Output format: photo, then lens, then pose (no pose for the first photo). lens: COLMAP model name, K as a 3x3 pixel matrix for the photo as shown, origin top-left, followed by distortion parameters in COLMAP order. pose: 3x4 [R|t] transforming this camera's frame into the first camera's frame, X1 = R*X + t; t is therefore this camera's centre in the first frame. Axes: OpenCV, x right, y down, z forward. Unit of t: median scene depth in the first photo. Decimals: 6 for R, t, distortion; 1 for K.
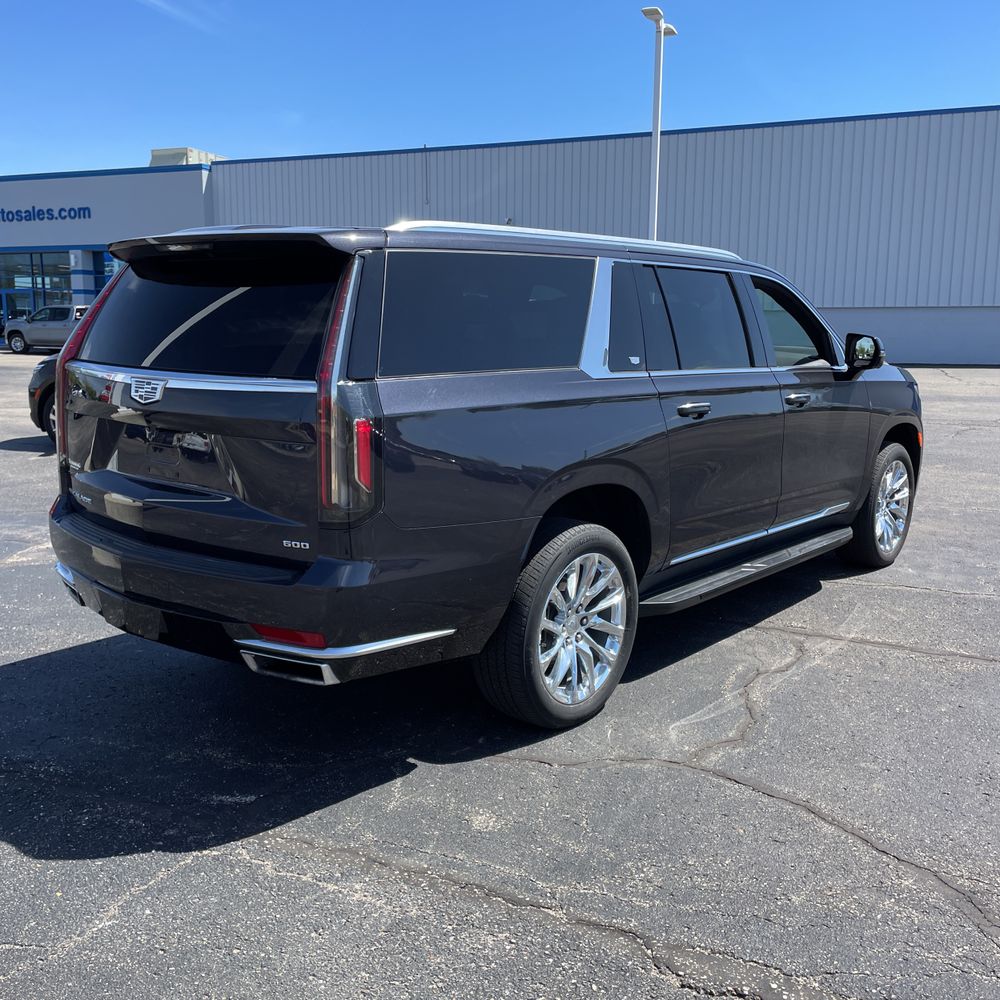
lens RADIAL K [[1001.9, 0, 514.1], [0, 1001.9, 485.9], [0, 0, 1]] dist [0.103449, -0.134655]
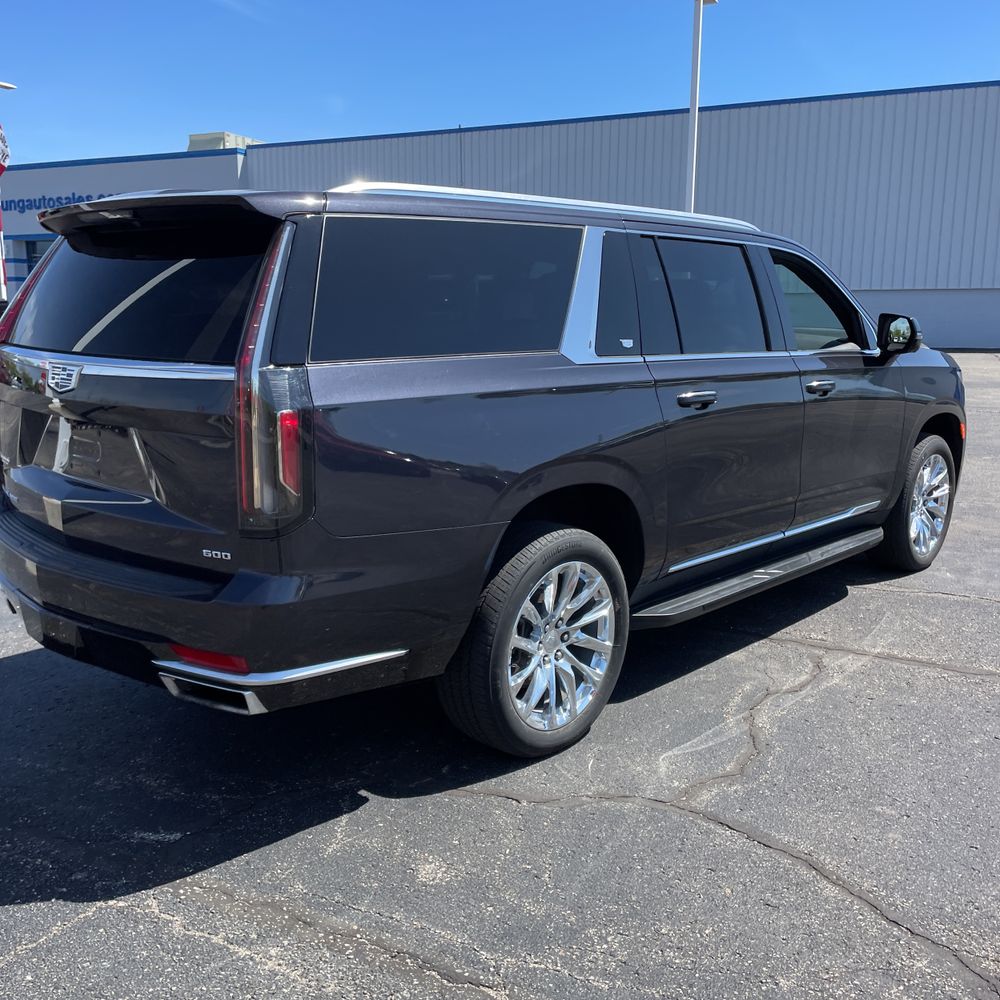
lens RADIAL K [[1003.3, 0, 500.0], [0, 1003.3, 500.0], [0, 0, 1]] dist [0.097881, -0.124567]
pose [[0.998538, 0.006878, -0.053608, 0.065746], [-0.005405, 0.999605, 0.027572, -0.012636], [0.053777, -0.027242, 0.998181, 0.121019]]
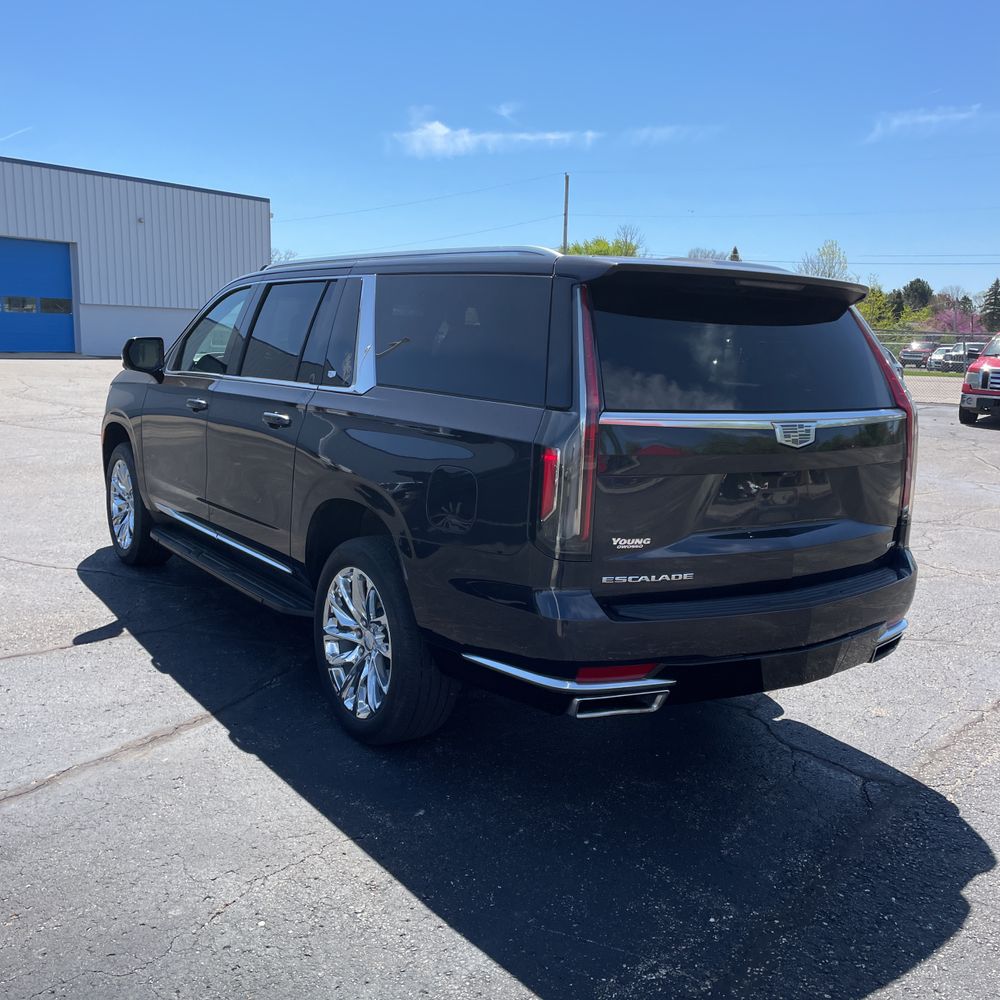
lens RADIAL K [[993.4, 0, 500.0], [0, 993.4, 500.0], [0, 0, 1]] dist [0.124336, -0.194539]
pose [[0.282254, -0.155811, 0.946602, -1.300762], [0.123981, 0.984372, 0.125060, -0.178813], [-0.951295, 0.082062, 0.297161, 0.944489]]
